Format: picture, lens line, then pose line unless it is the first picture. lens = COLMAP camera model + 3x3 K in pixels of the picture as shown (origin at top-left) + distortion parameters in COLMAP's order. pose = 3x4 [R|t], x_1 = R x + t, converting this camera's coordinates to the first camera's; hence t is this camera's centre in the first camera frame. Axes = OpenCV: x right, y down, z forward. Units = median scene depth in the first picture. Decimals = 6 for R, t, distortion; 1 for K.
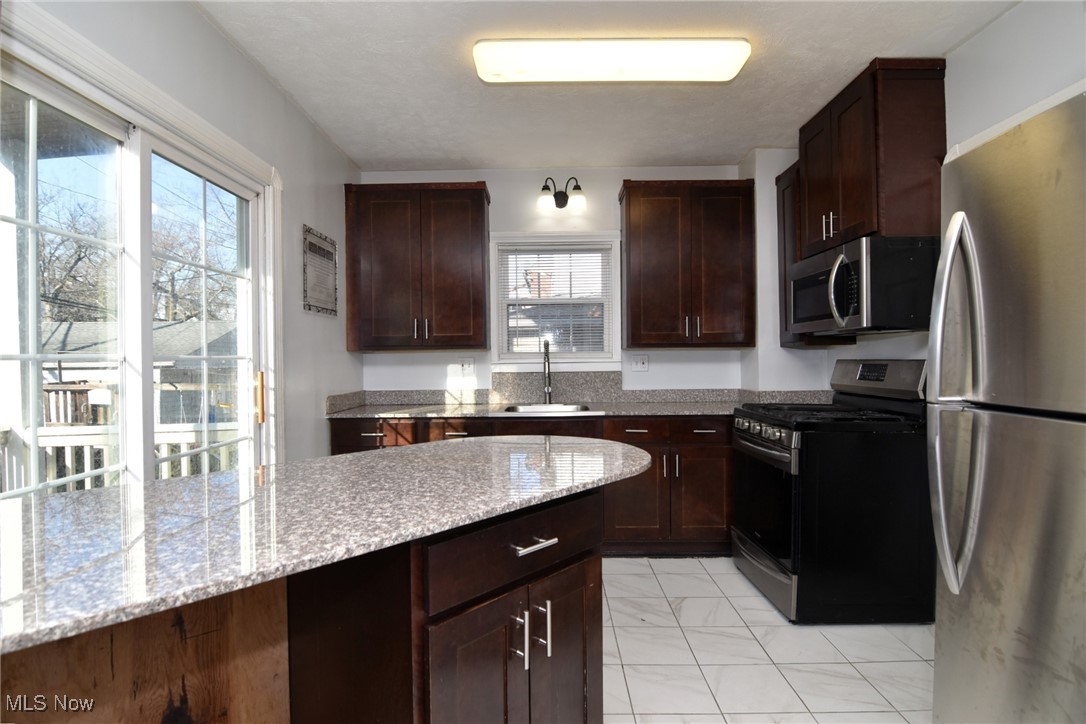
lens RADIAL K [[551.0, 0, 548.0], [0, 551.0, 362.8], [0, 0, 1]] dist [-0.010459, -0.007590]
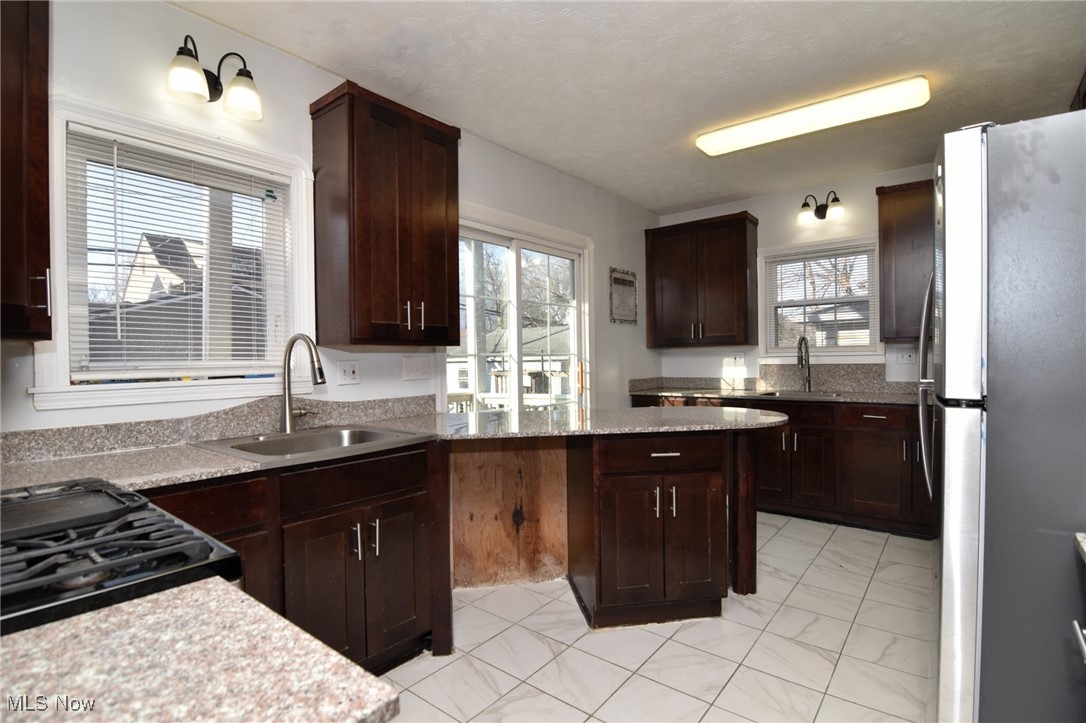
lens RADIAL K [[526.1, 0, 543.2], [0, 526.1, 360.1], [0, 0, 1]] dist [-0.001673, -0.000722]
pose [[0.788960, 0.000153, -0.614445, 0.258605], [0.004827, 0.999968, 0.006446, -0.001390], [0.614426, -0.008052, 0.788933, -0.230695]]
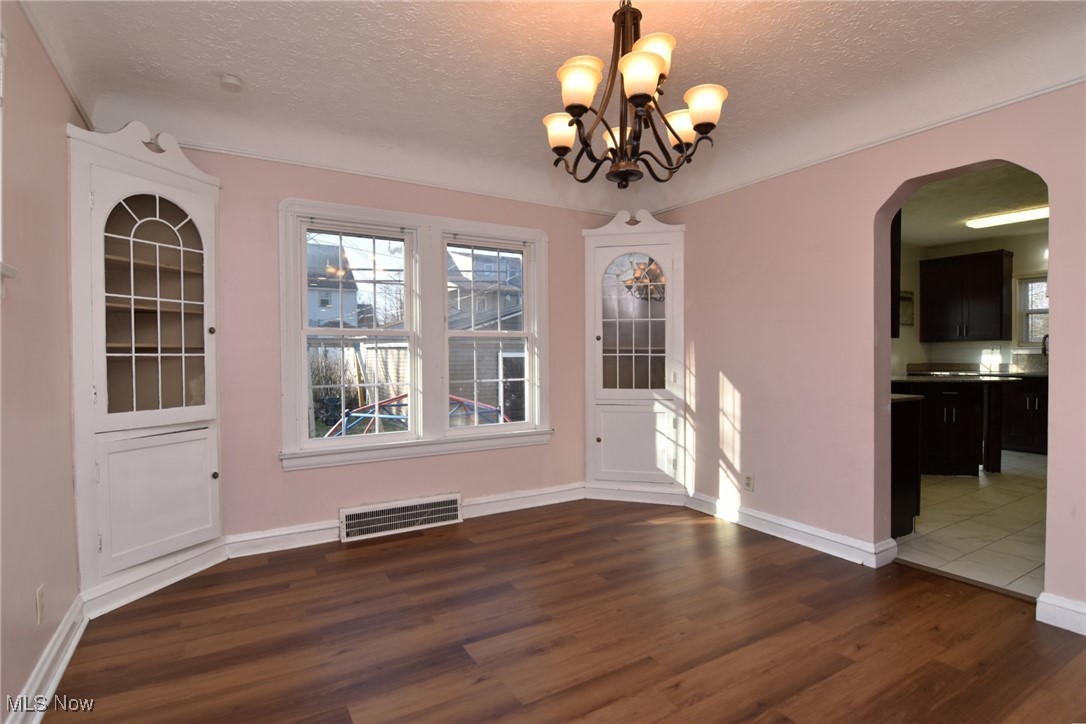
lens RADIAL K [[551.0, 0, 542.1], [0, 551.0, 361.1], [0, 0, 1]] dist [-0.010459, -0.007590]
pose [[0.530301, 0.017422, -0.847631, 0.627121], [0.002712, 0.999749, 0.022245, -0.001938], [0.847805, -0.014095, 0.530120, -1.293622]]
